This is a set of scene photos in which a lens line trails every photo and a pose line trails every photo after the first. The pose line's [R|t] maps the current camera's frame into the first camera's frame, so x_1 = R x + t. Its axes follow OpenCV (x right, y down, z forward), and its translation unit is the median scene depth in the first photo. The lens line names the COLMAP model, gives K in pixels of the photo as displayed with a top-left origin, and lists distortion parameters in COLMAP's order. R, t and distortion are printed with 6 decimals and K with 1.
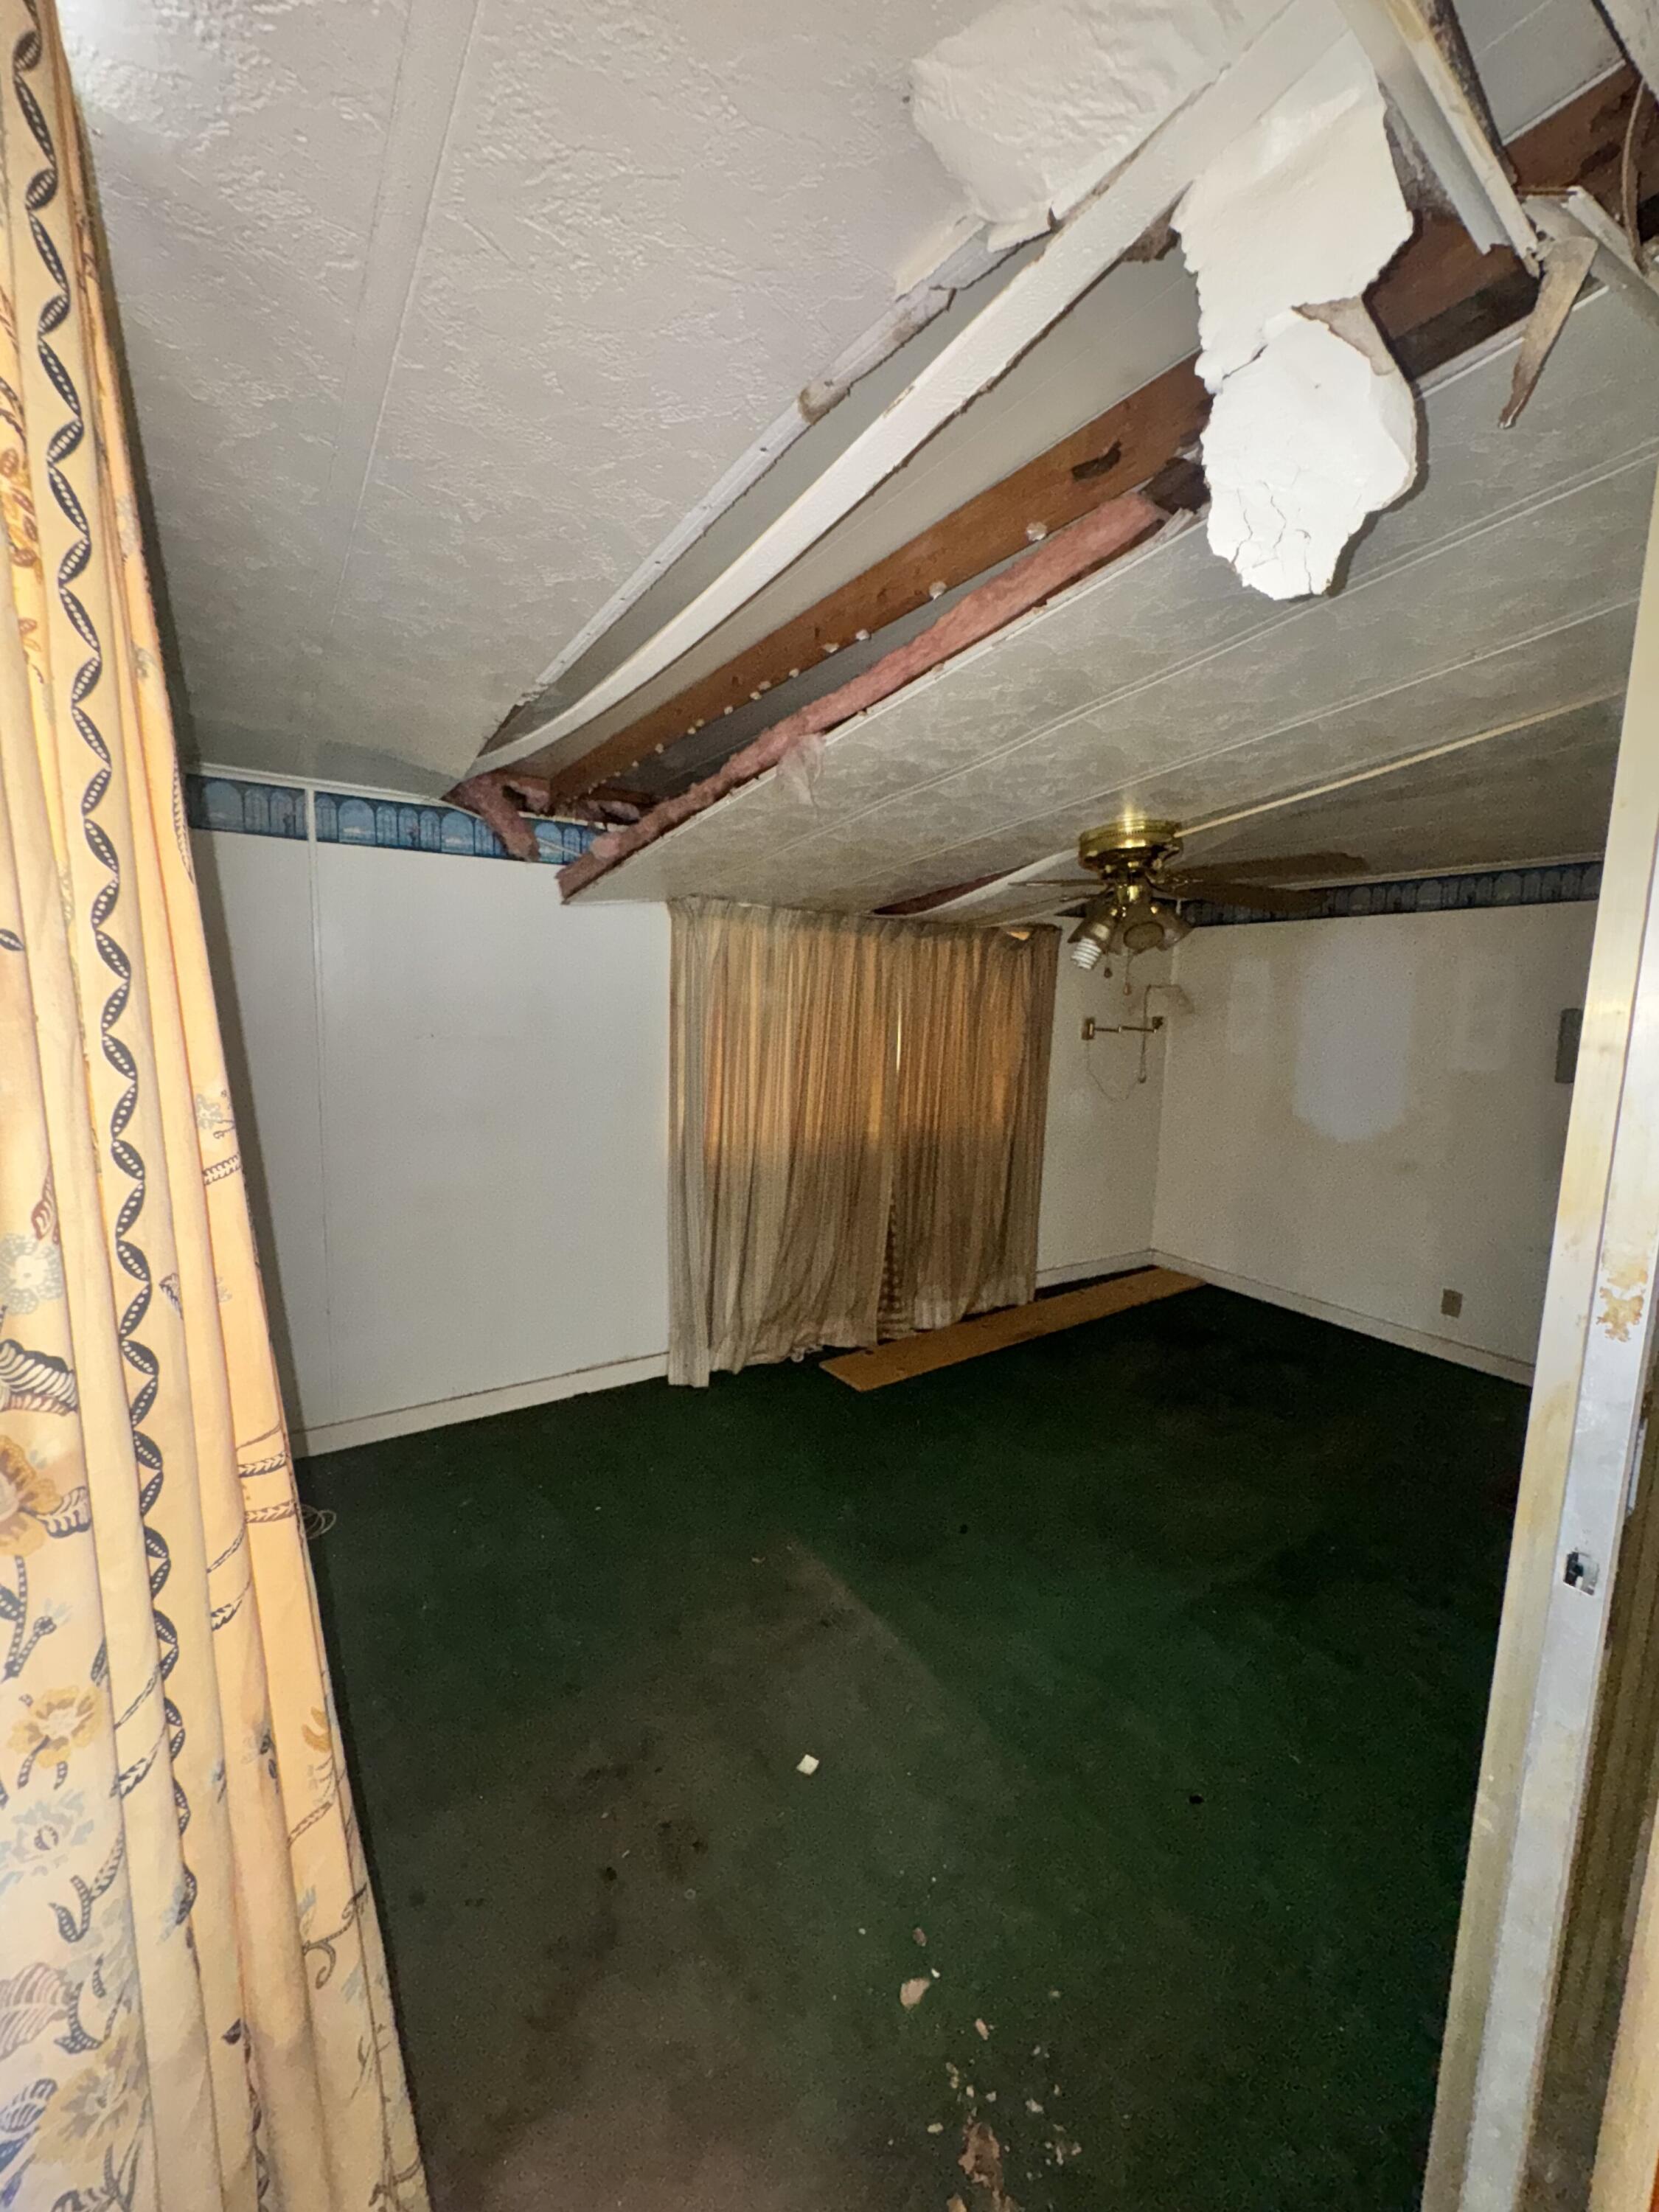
lens RADIAL K [[883.6, 0, 830.1], [0, 883.6, 1109.9], [0, 0, 1]] dist [-0.004012, 0.000855]
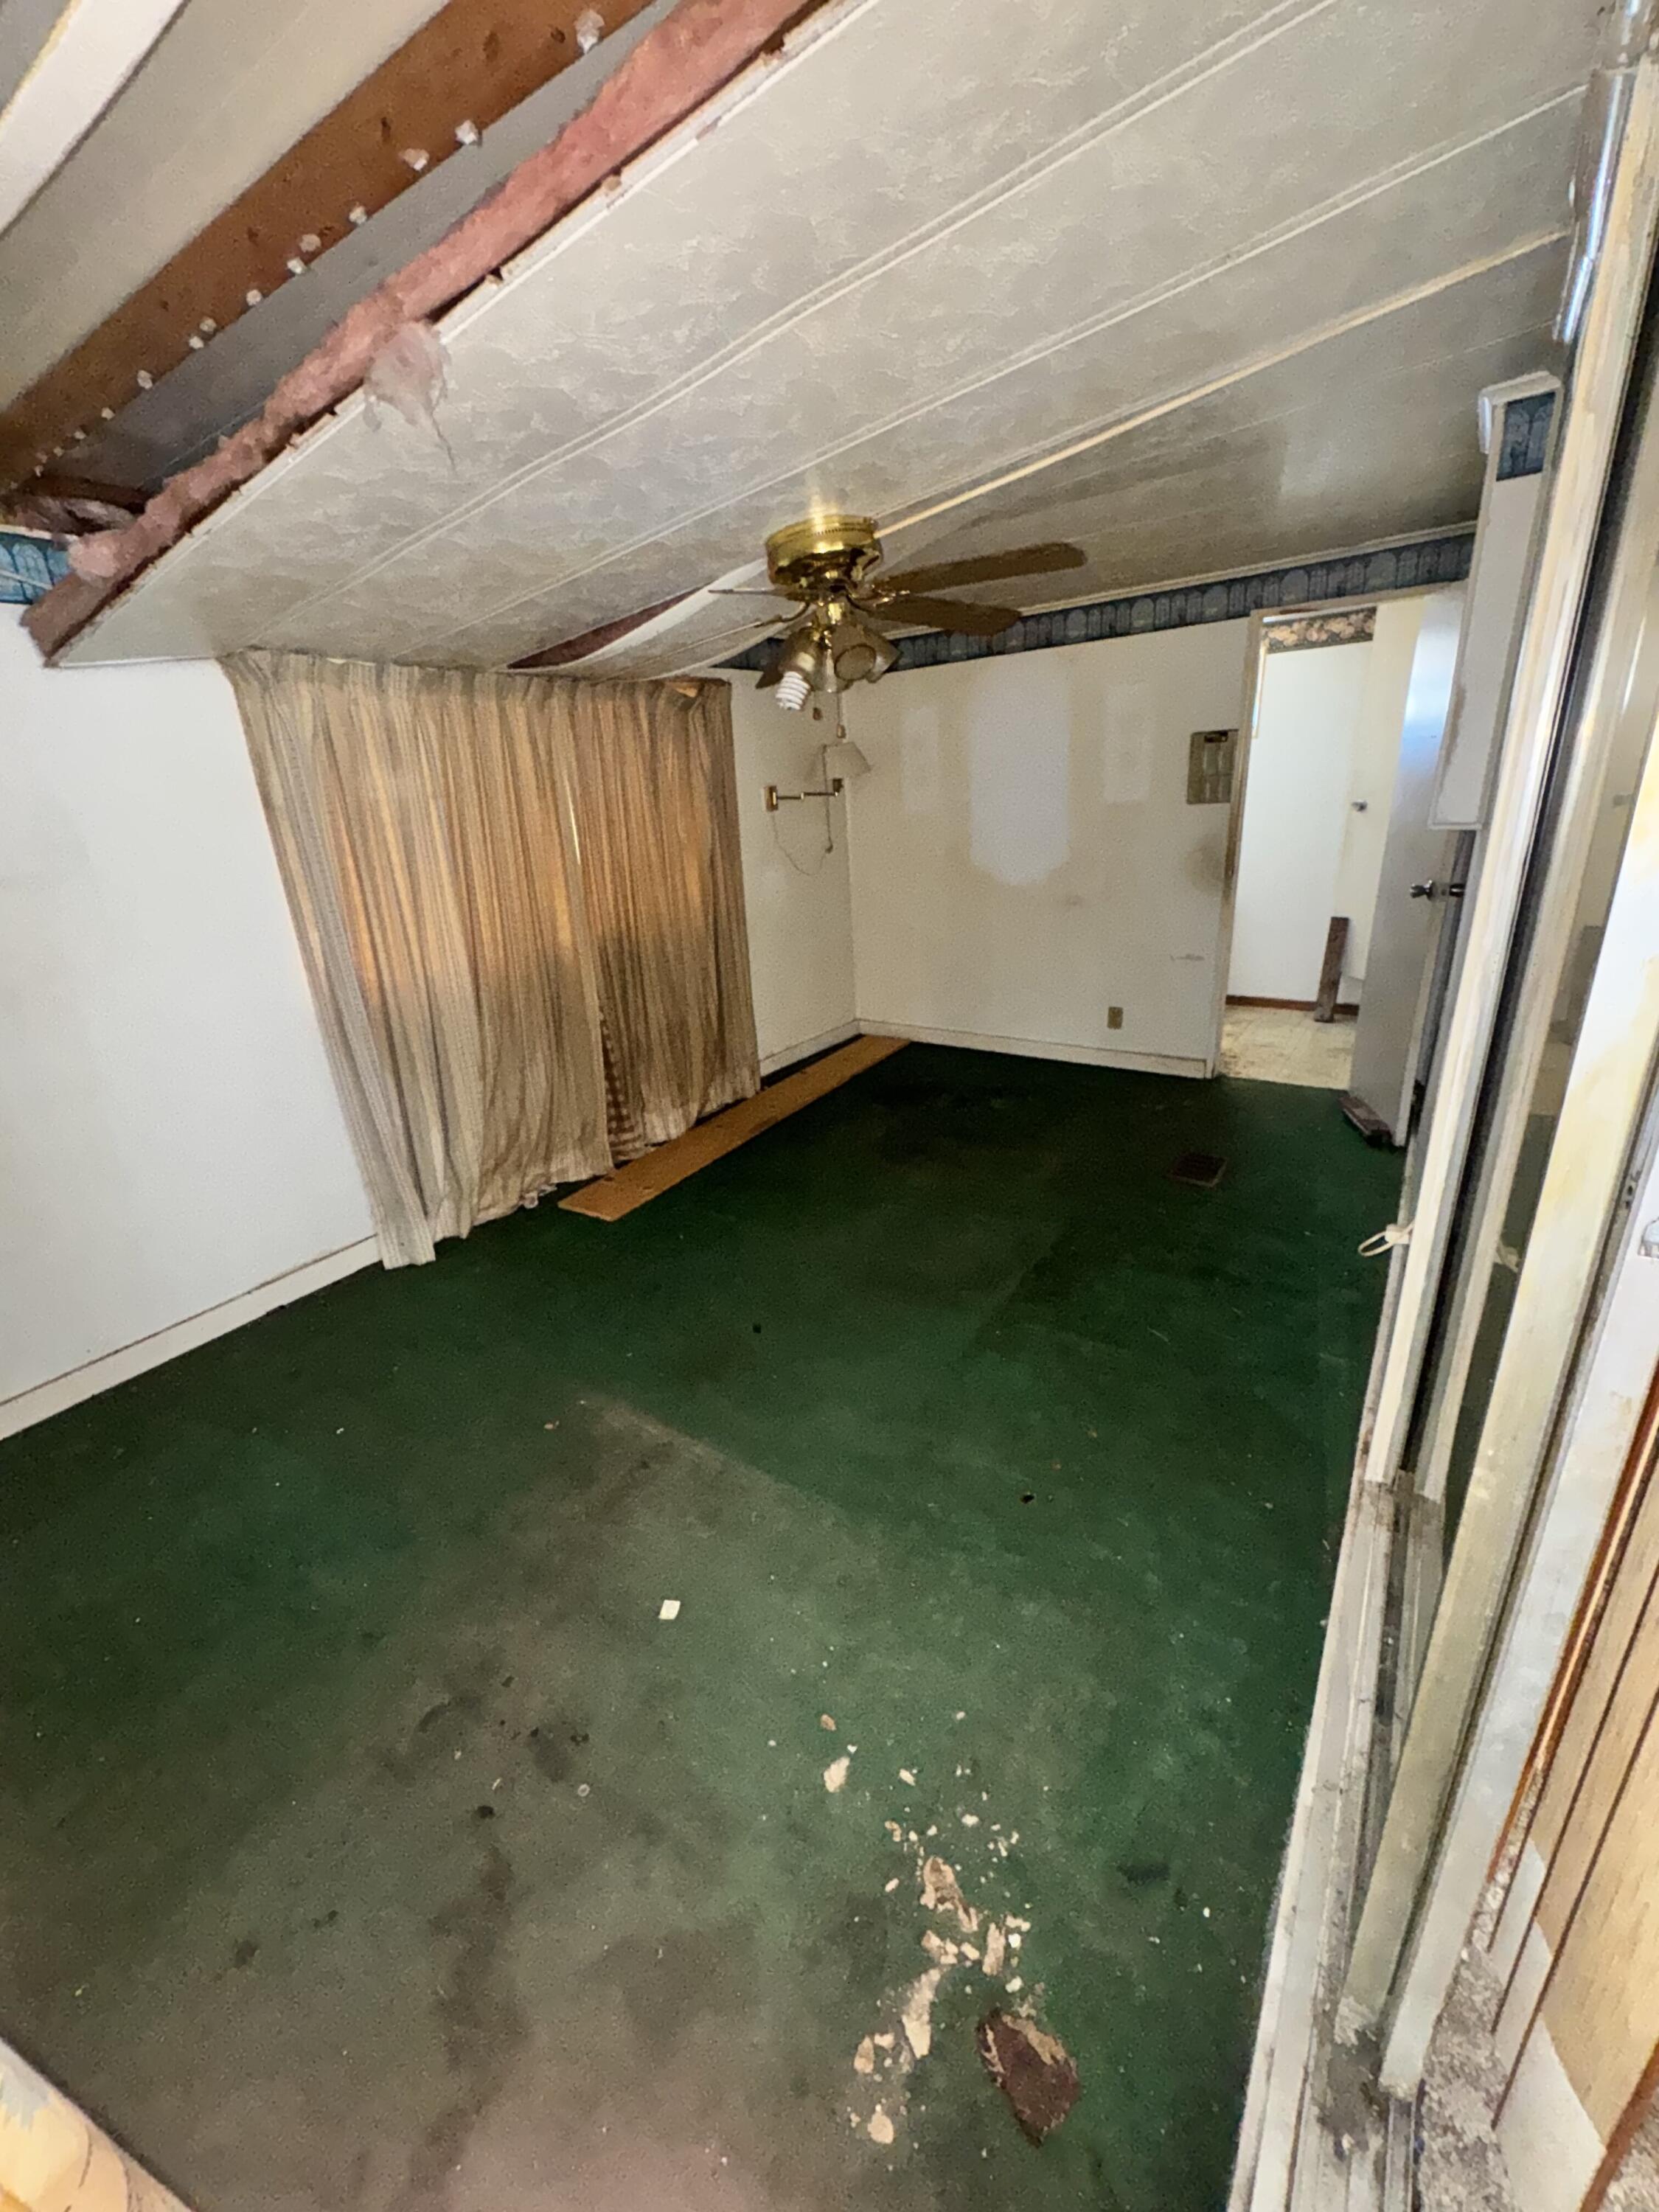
lens RADIAL K [[883.6, 0, 828.4], [0, 883.6, 1104.0], [0, 0, 1]] dist [-0.004012, 0.000855]
pose [[0.921871, -0.206828, 0.327684, -0.038279], [0.132371, 0.962857, 0.235340, 0.012566], [-0.364187, -0.173577, 0.915008, 0.097764]]
